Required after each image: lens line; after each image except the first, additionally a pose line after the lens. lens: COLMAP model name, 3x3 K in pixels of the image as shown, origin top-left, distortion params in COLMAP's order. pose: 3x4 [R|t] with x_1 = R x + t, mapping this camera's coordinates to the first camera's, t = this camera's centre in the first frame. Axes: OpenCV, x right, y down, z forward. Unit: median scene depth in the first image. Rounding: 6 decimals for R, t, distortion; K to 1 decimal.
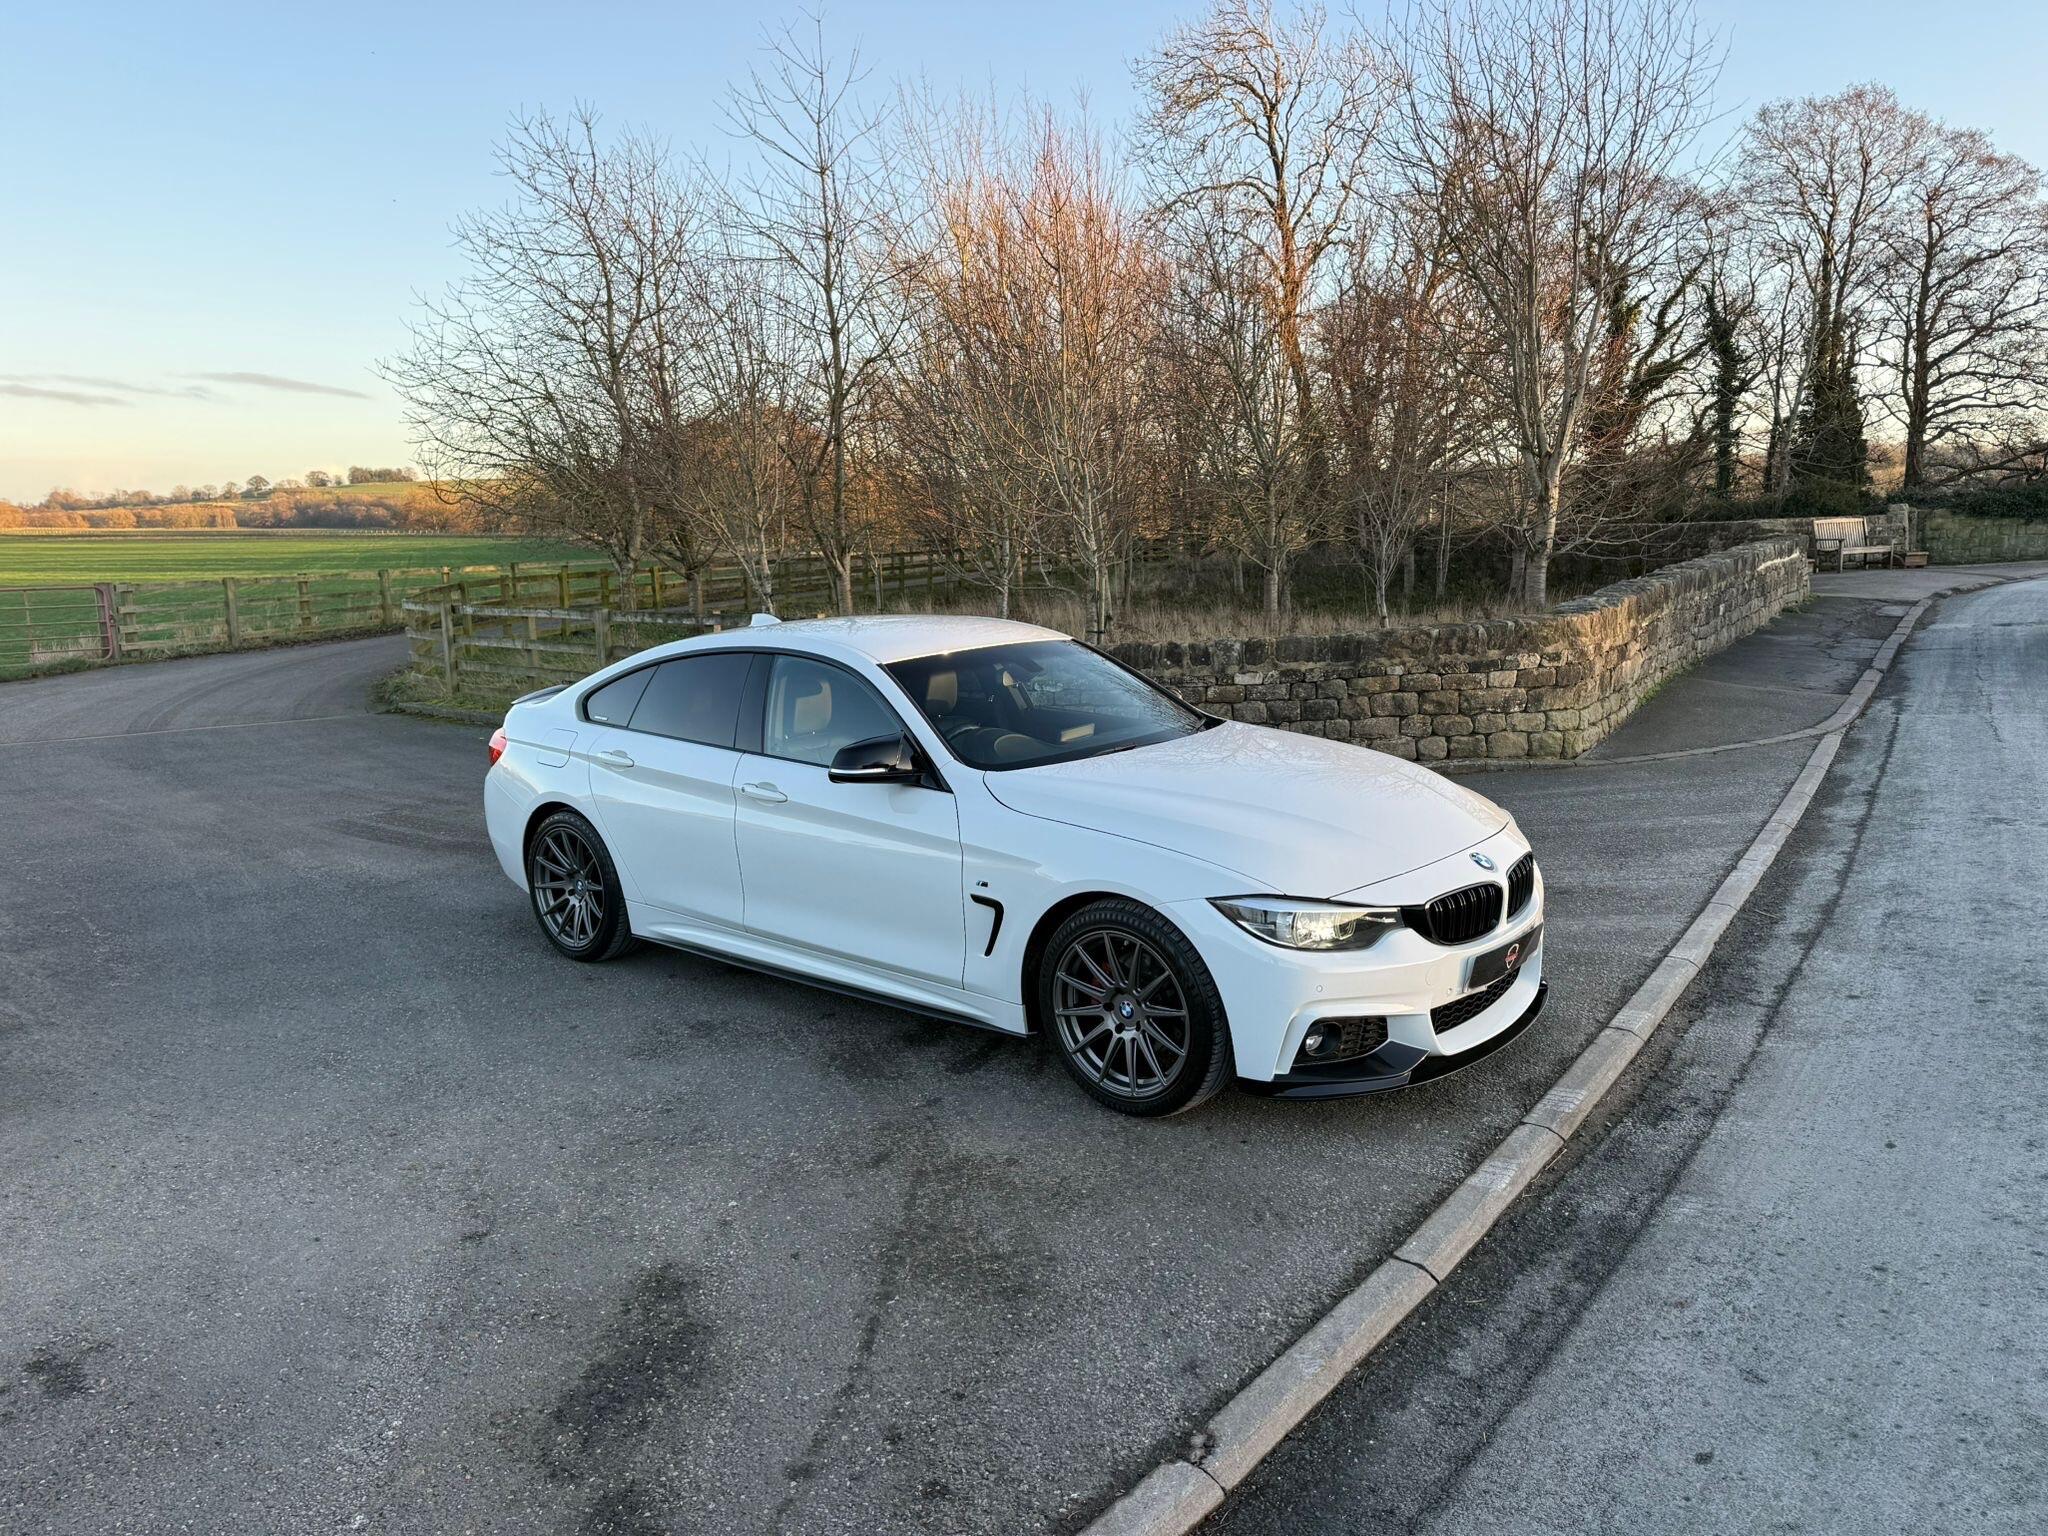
lens RADIAL K [[1475.2, 0, 1053.8], [0, 1475.2, 771.1], [0, 0, 1]] dist [0.113984, -0.161356]
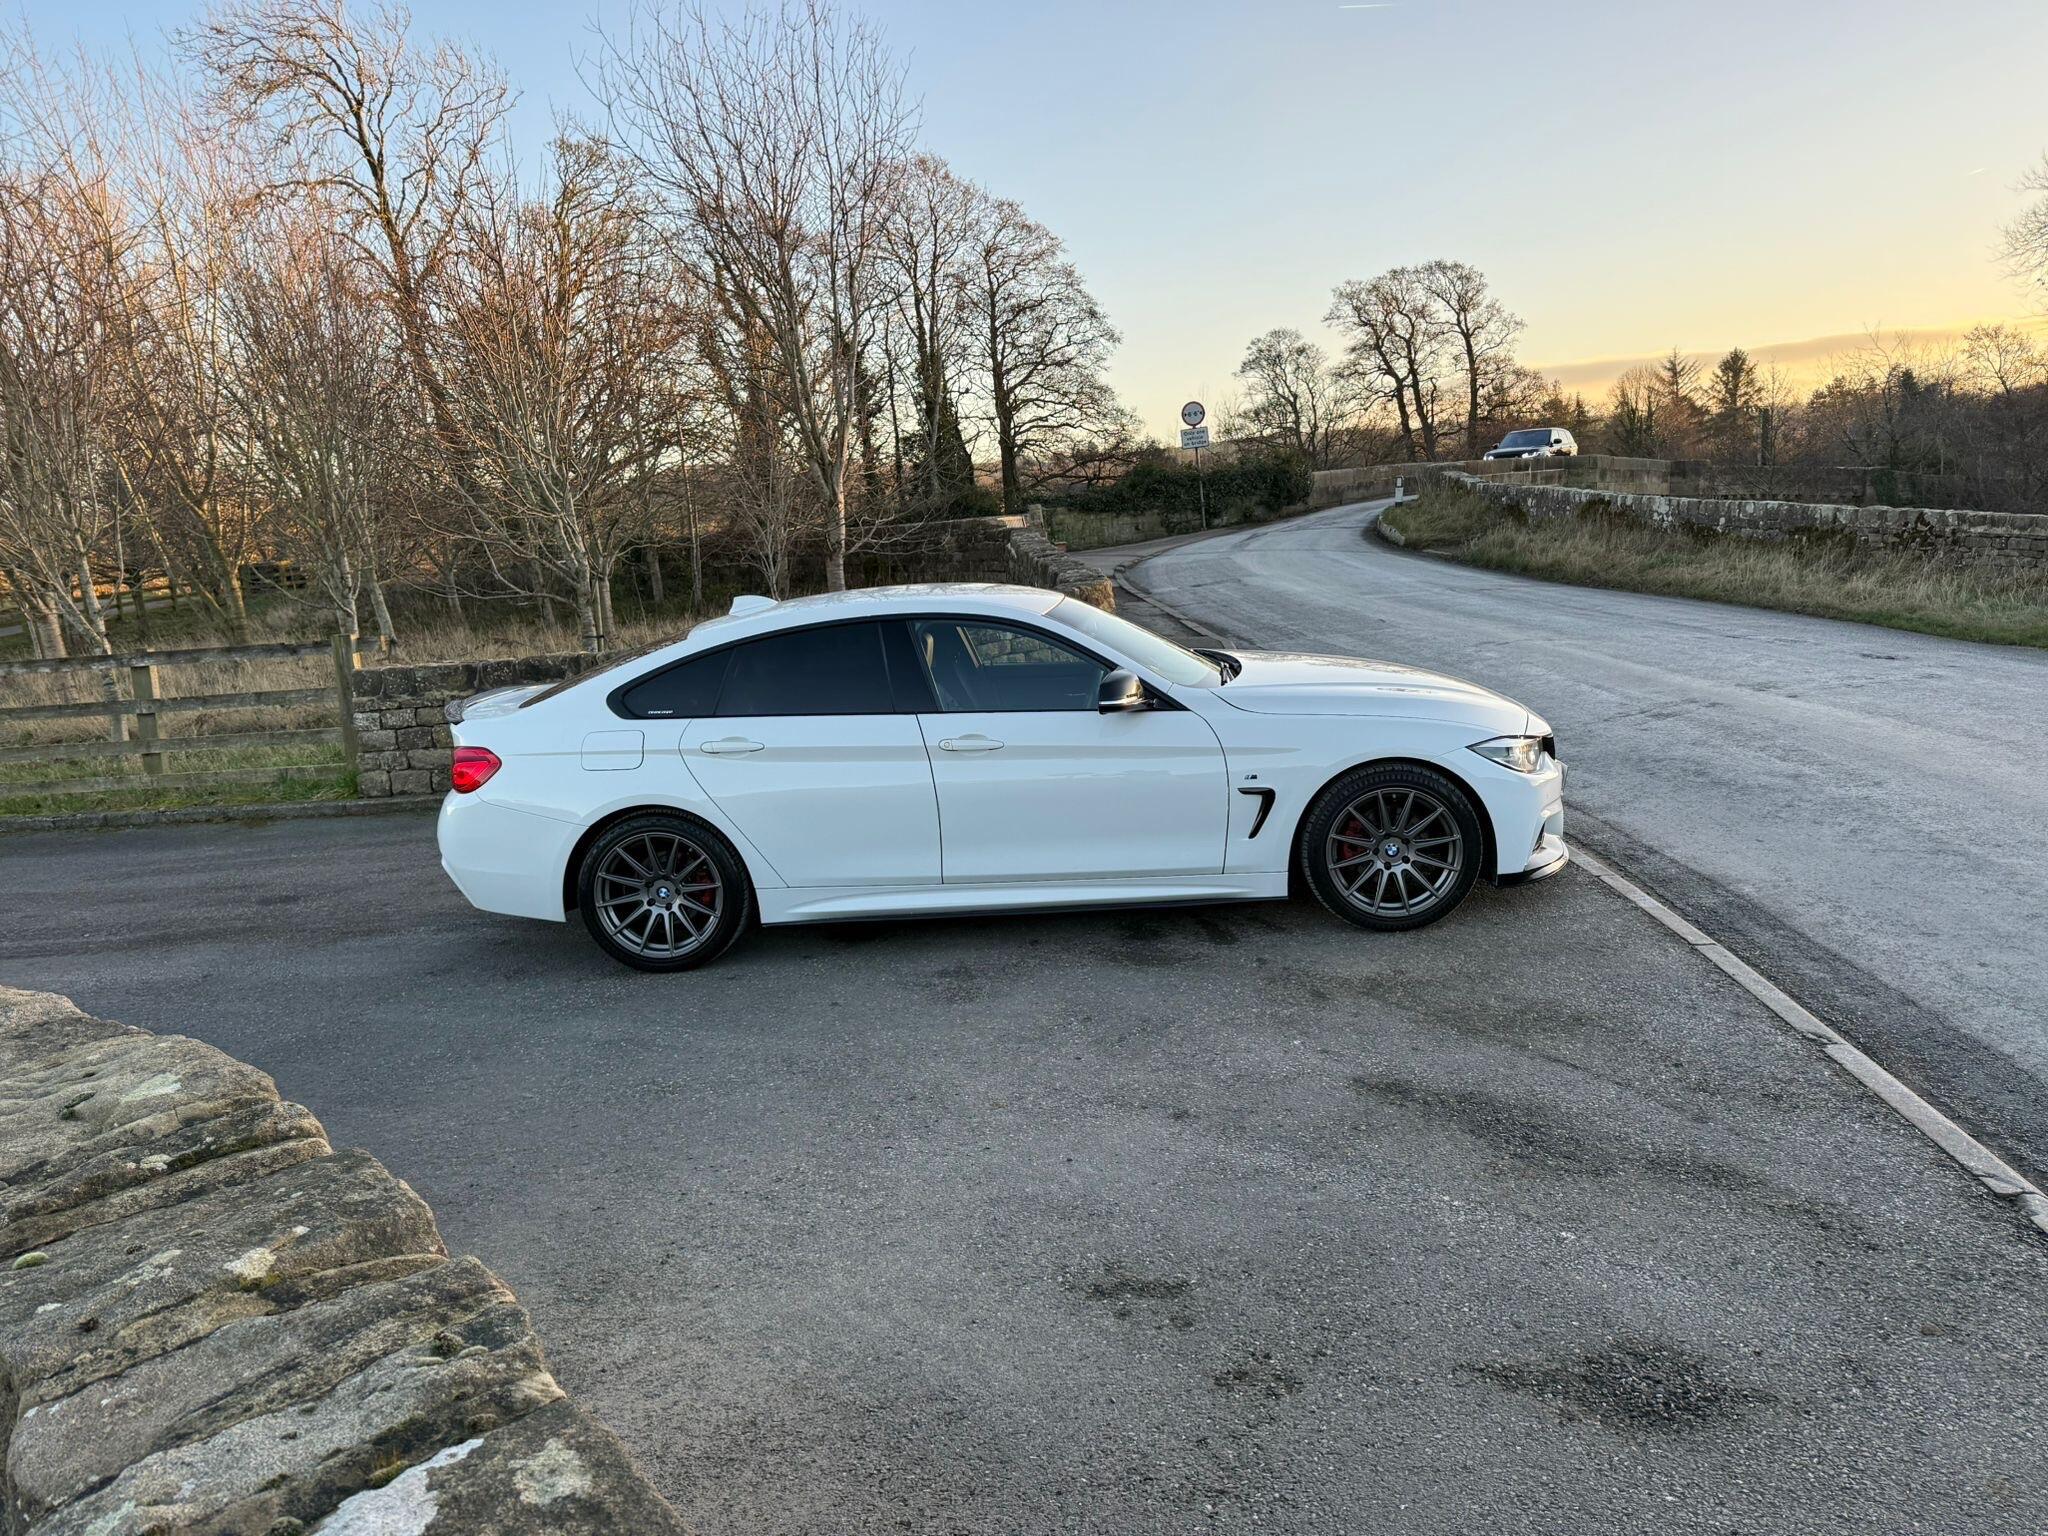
lens RADIAL K [[1447.8, 0, 1047.8], [0, 1447.8, 788.6], [0, 0, 1]] dist [0.103954, -0.121942]
pose [[0.798685, -0.144142, 0.584230, -0.260941], [0.144733, 0.988401, 0.045999, 0.002189], [-0.584084, 0.047819, 0.810283, 0.042851]]
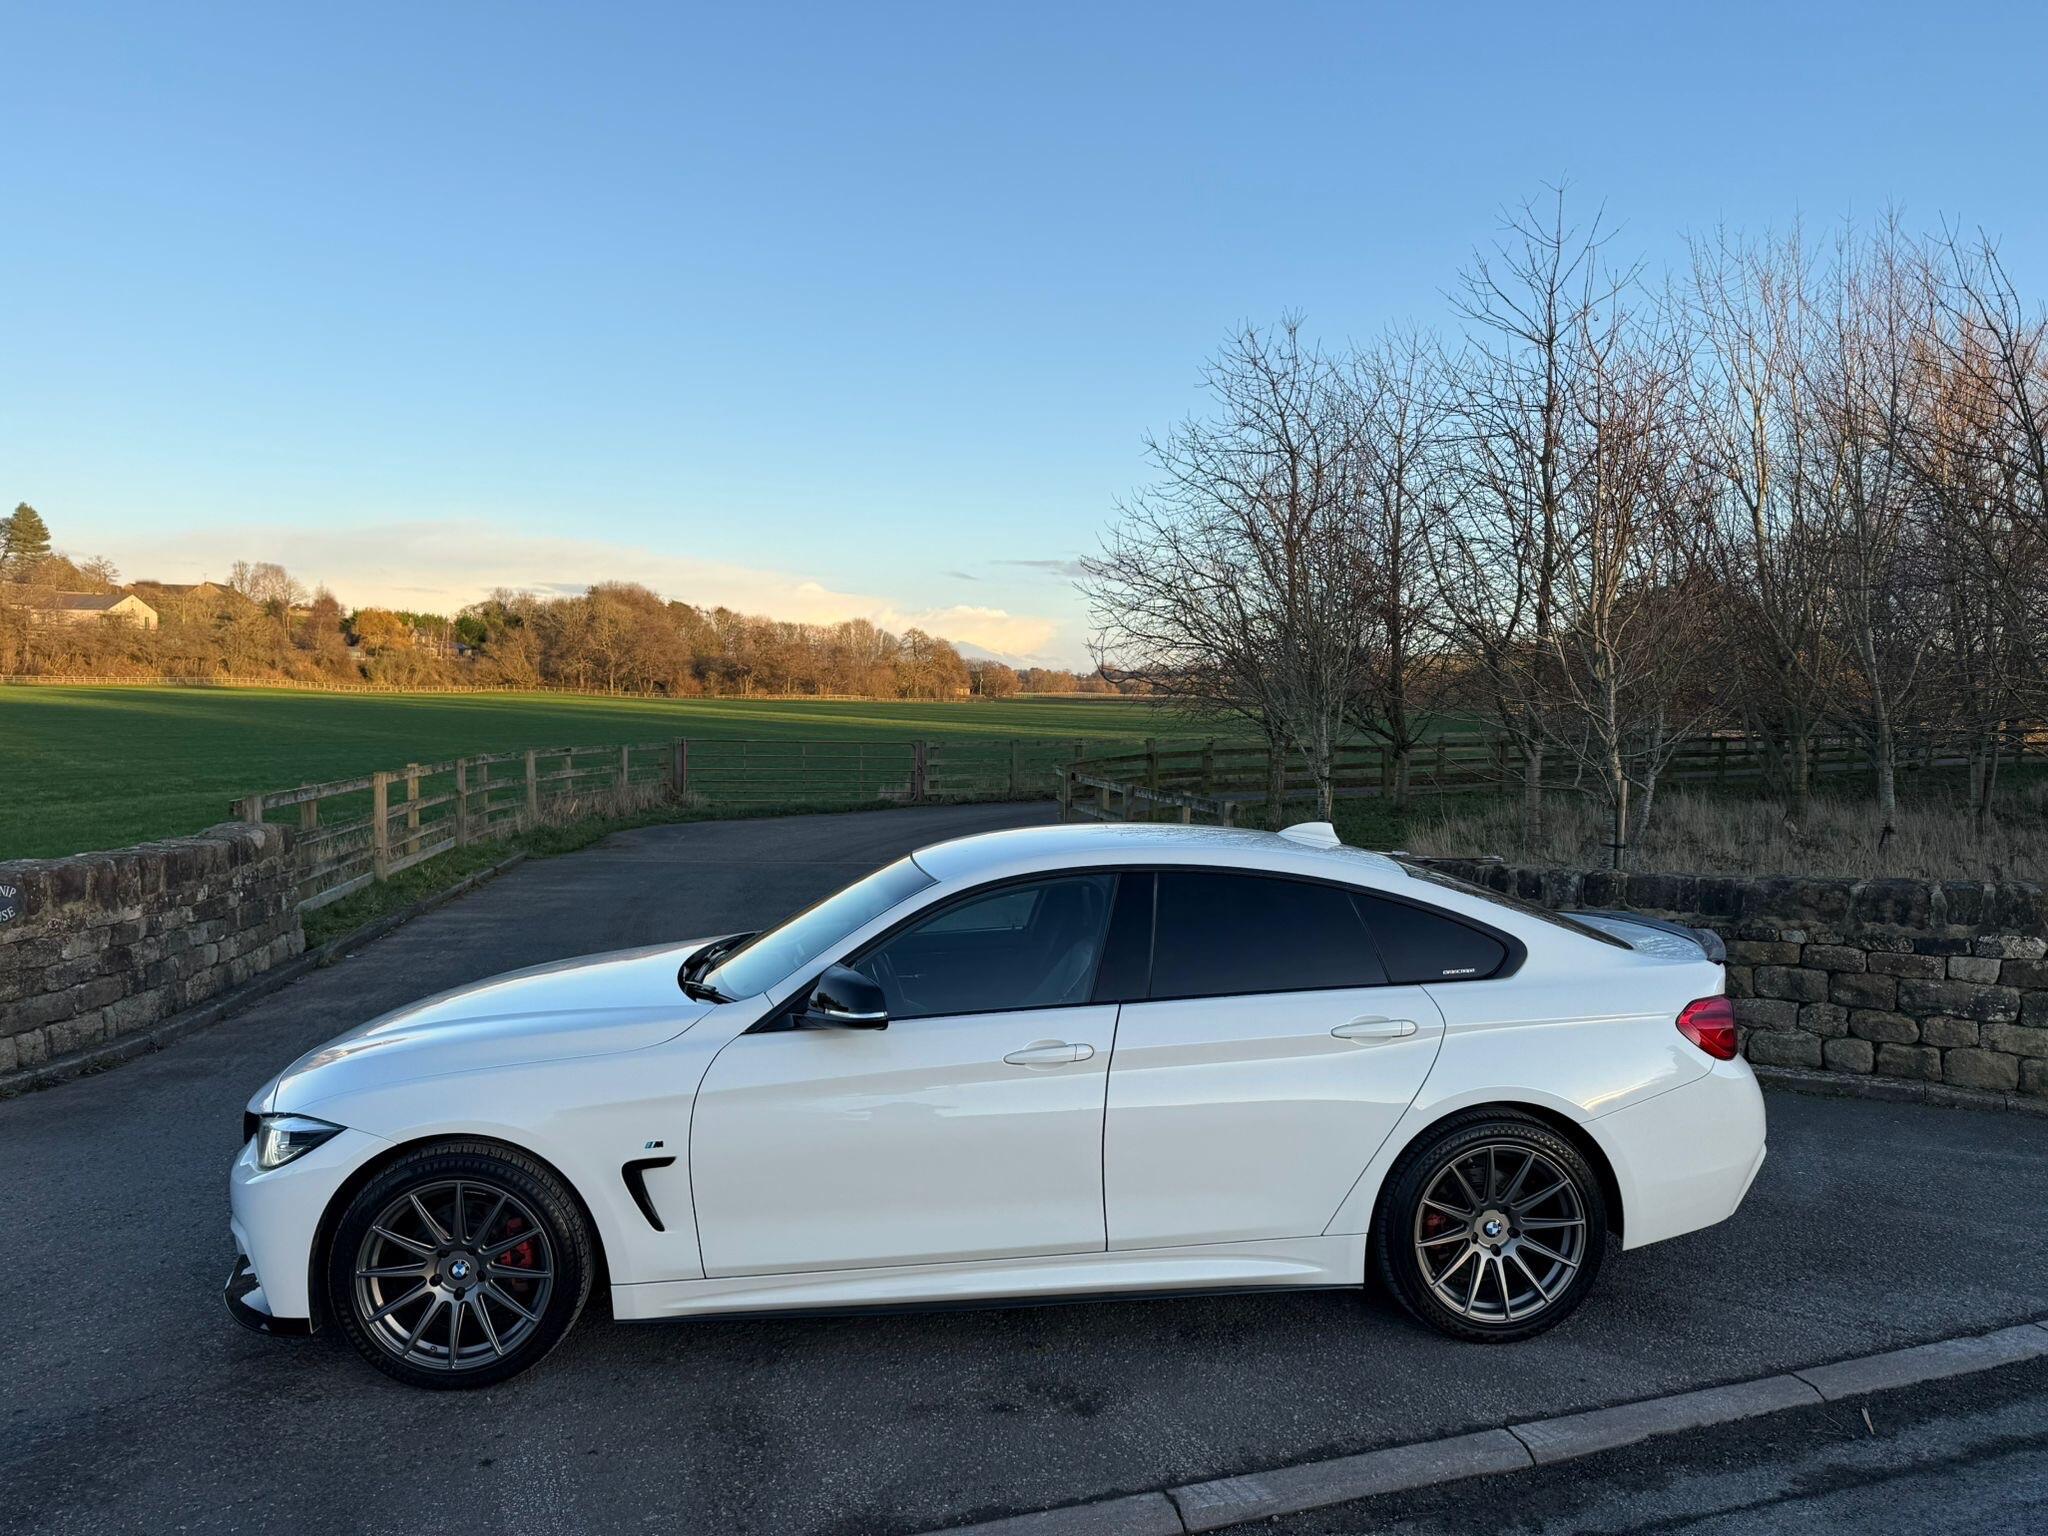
lens RADIAL K [[1475.2, 0, 1053.8], [0, 1475.2, 771.1], [0, 0, 1]] dist [0.113984, -0.161356]
pose [[0.791127, 0.057079, -0.608982, 0.236833], [-0.126874, 0.989295, -0.072096, -0.030388], [0.598348, 0.134301, 0.789900, 0.127460]]
